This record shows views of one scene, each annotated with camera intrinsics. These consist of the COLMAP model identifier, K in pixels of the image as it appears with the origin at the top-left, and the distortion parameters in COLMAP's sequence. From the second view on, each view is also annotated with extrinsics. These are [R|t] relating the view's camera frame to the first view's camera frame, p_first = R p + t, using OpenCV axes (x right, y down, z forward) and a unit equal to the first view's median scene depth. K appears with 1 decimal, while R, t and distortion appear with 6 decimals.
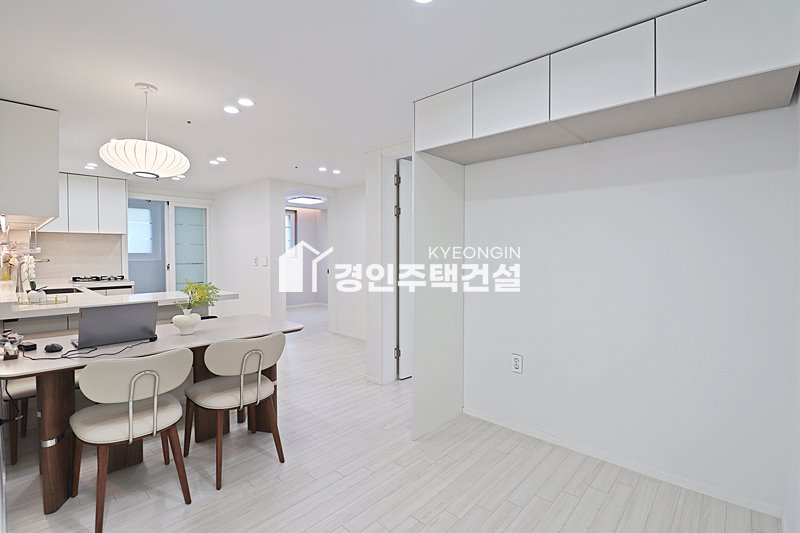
lens RADIAL K [[375.6, 0, 405.3], [0, 375.6, 260.7], [0, 0, 1]] dist [0.011792, -0.019754]
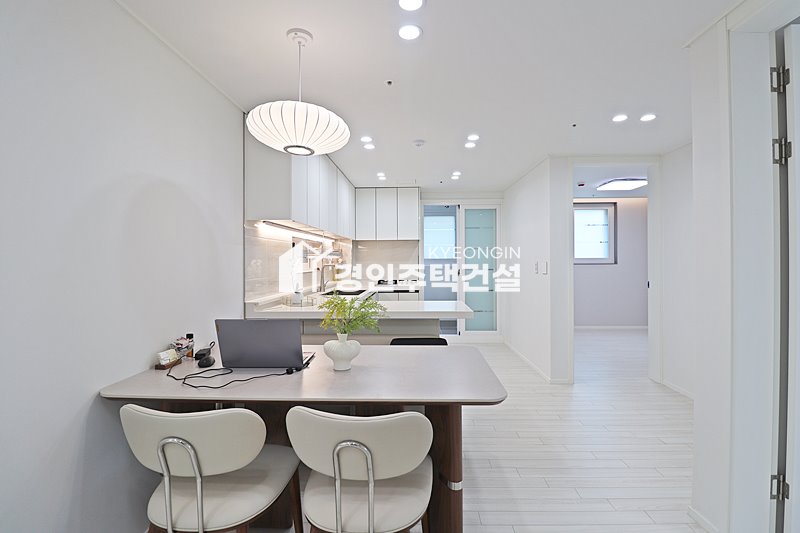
lens RADIAL K [[375.6, 0, 405.3], [0, 375.6, 260.7], [0, 0, 1]] dist [0.011792, -0.019754]
pose [[0.656029, -0.002498, -0.754731, 0.012066], [-0.011287, 0.999850, -0.013120, 0.000759], [0.754651, 0.017126, 0.655903, 0.317867]]
